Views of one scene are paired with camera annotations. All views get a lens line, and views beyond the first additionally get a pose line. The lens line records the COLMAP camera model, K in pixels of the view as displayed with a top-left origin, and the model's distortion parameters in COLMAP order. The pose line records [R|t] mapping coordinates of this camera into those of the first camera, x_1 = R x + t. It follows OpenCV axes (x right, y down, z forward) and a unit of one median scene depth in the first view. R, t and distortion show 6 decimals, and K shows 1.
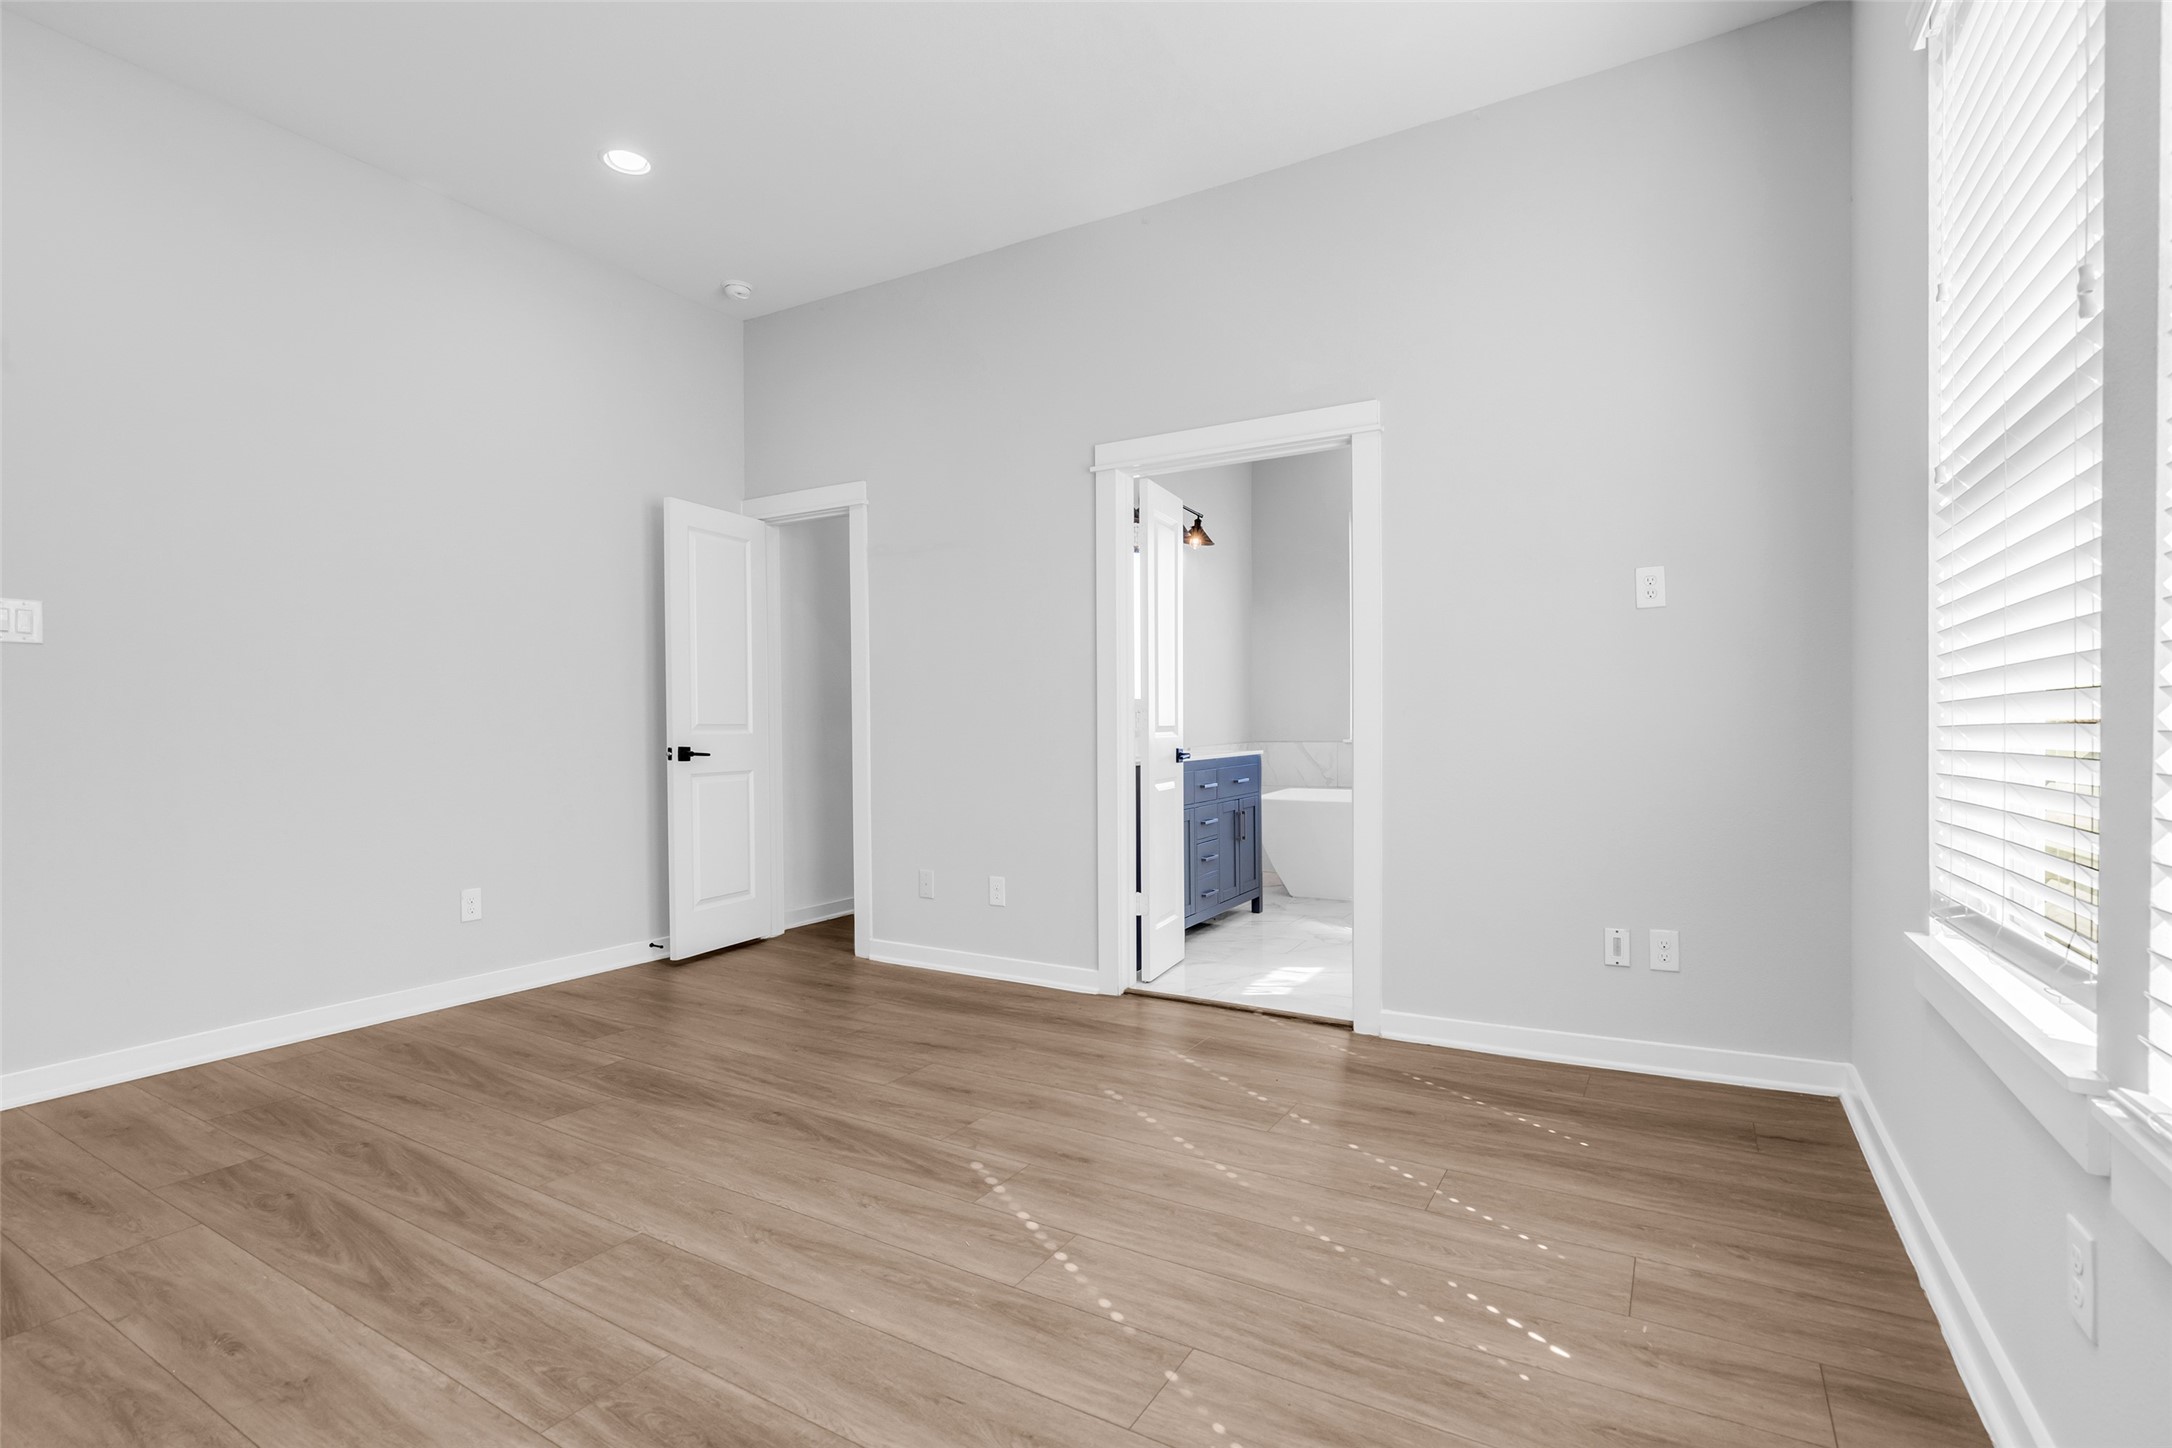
lens RADIAL K [[1006.6, 0, 1088.9], [0, 1006.6, 728.1], [0, 0, 1]] dist [-0.018422, 0.005759]
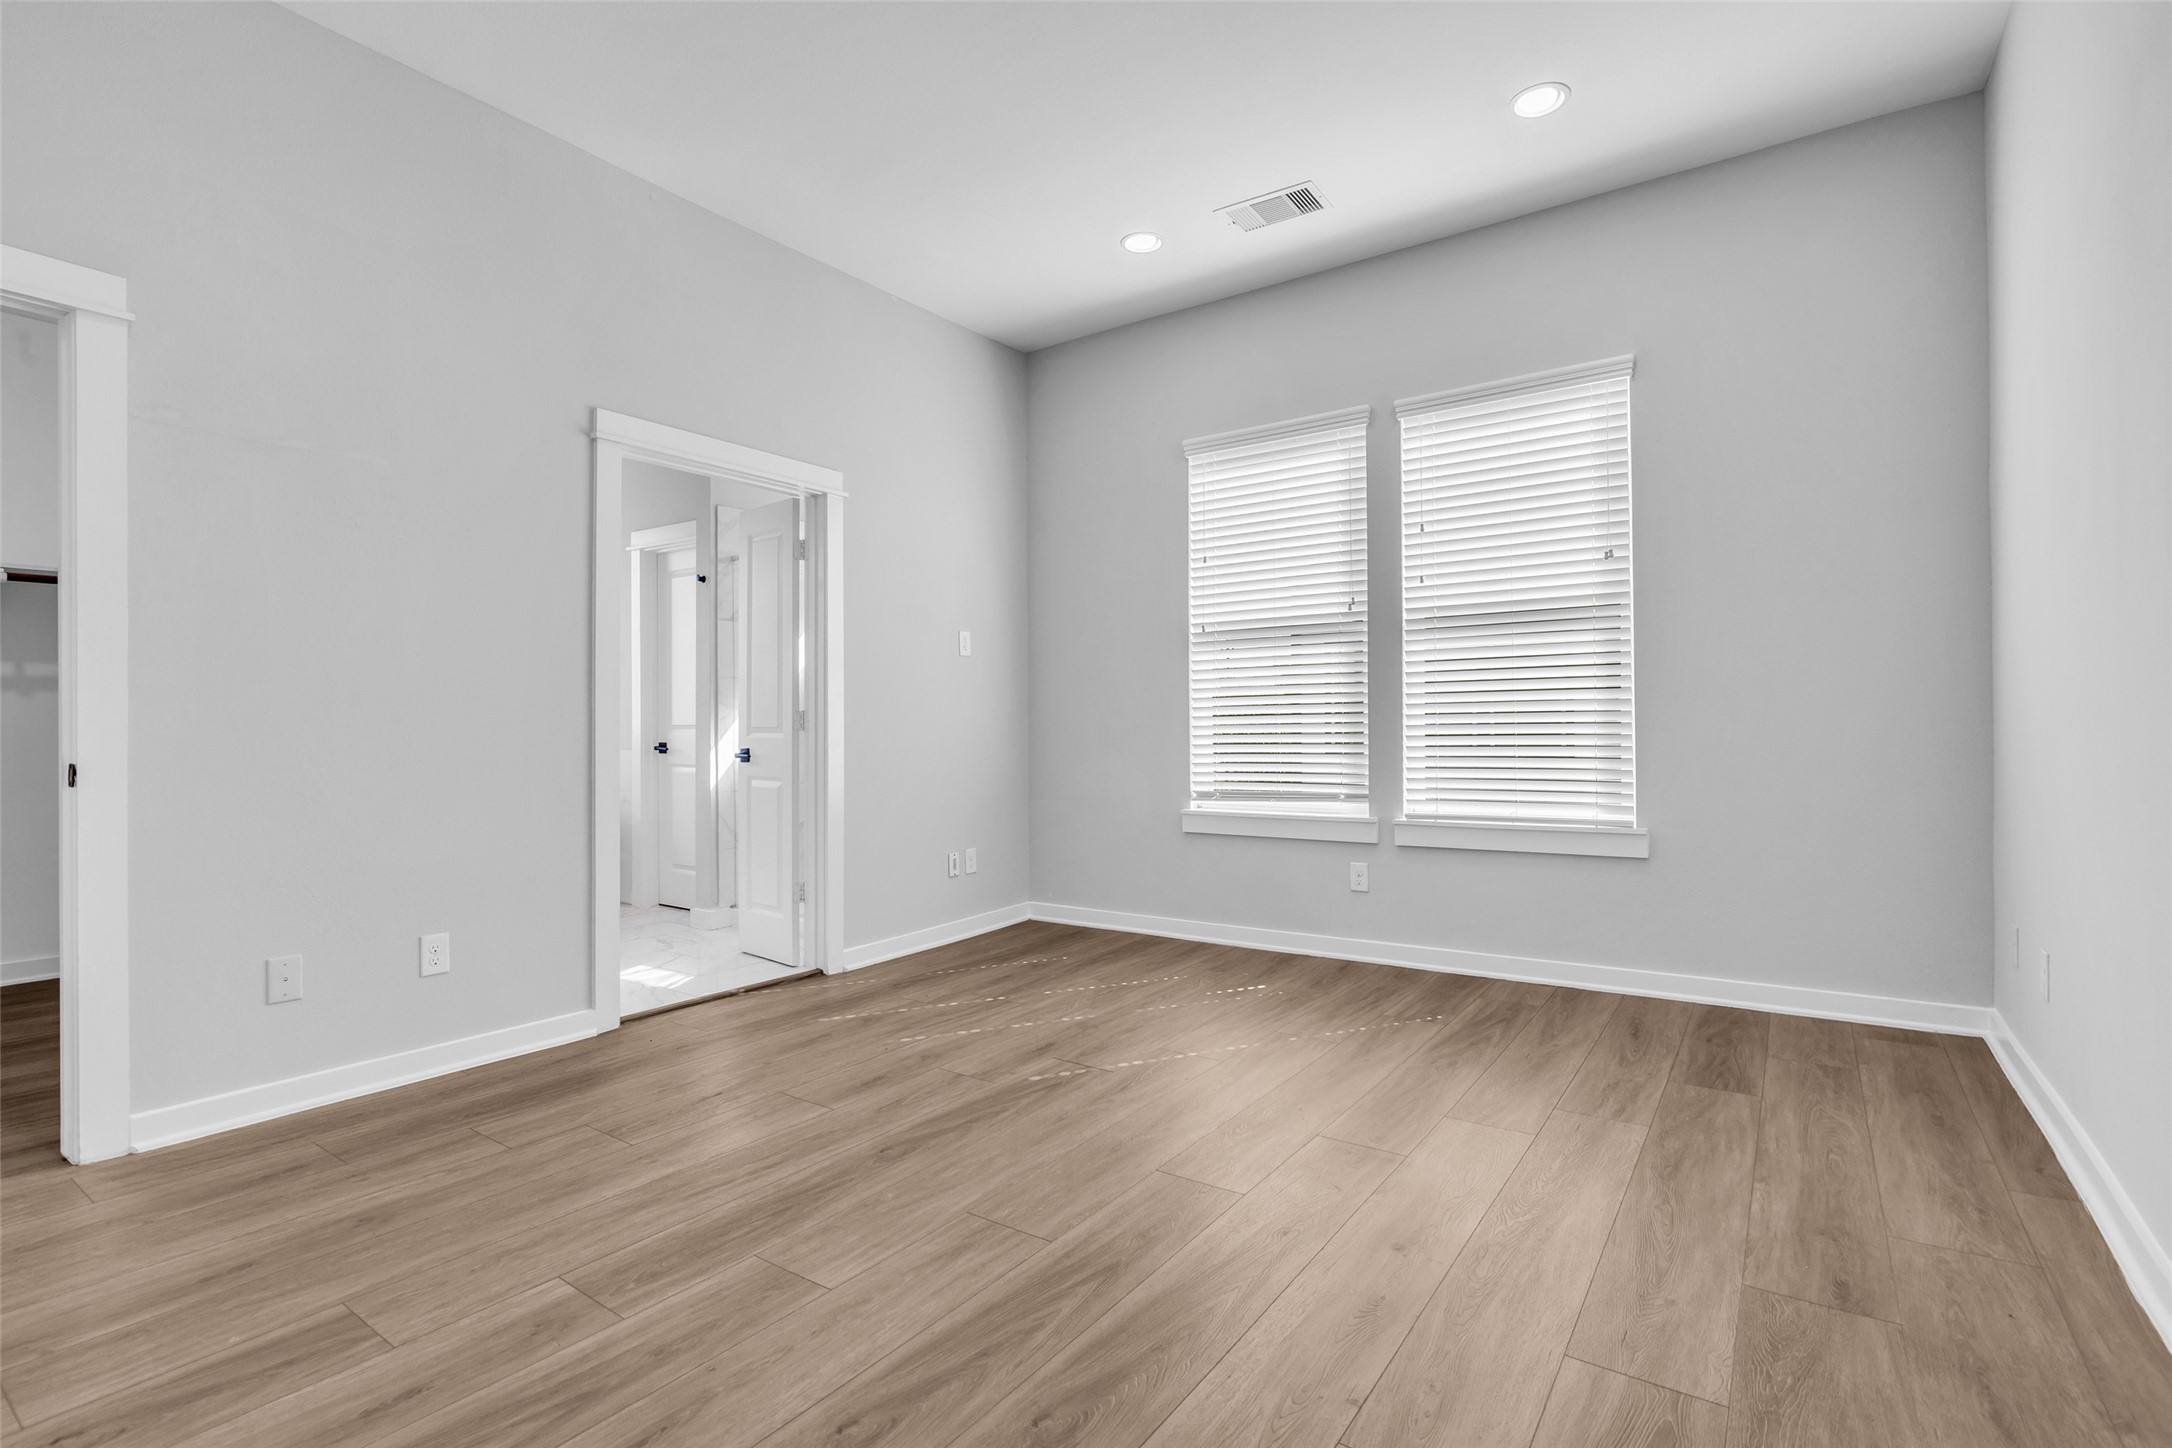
lens RADIAL K [[1000.0, 0, 1077.1], [0, 1000.0, 714.9], [0, 0, 1]] dist [-0.015071, 0.000948]
pose [[0.094129, 0.017100, 0.995413, -1.069695], [0.008794, 0.999799, -0.018007, 0.009470], [-0.995521, 0.010449, 0.093960, 0.662595]]
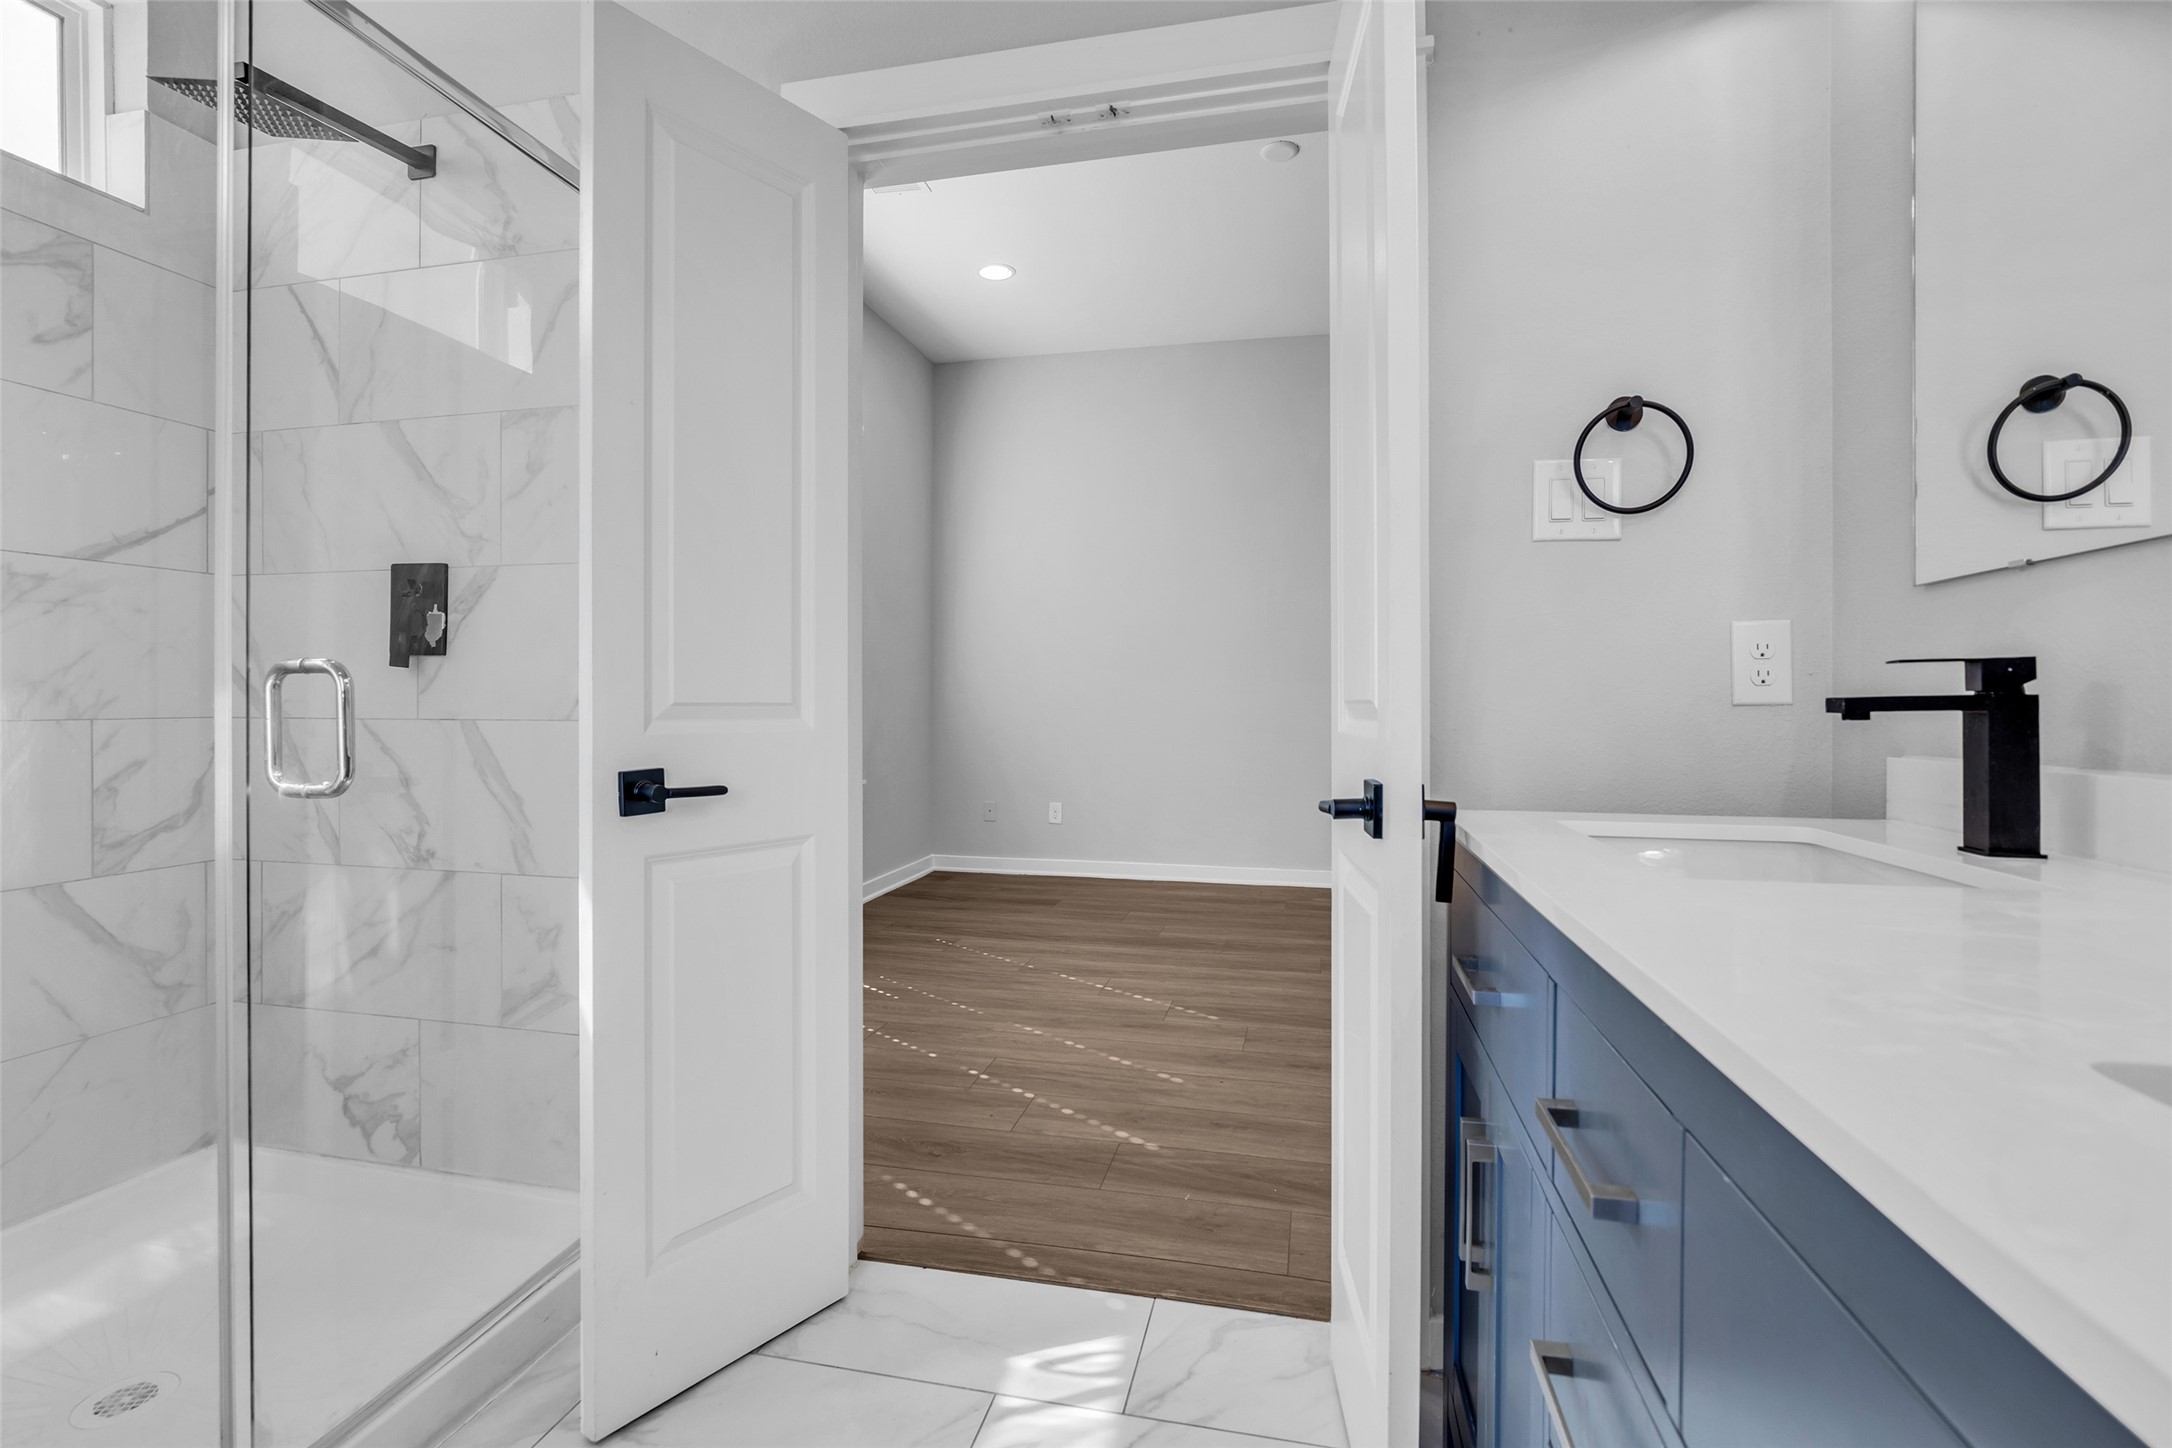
lens RADIAL K [[1006.6, 0, 1088.9], [0, 1006.6, 728.1], [0, 0, 1]] dist [-0.018422, 0.005759]
pose [[-0.954990, 0.007164, -0.296550, 0.347640], [0.001383, 0.999805, 0.019700, 0.008166], [0.296633, 0.018403, -0.954814, 1.787161]]
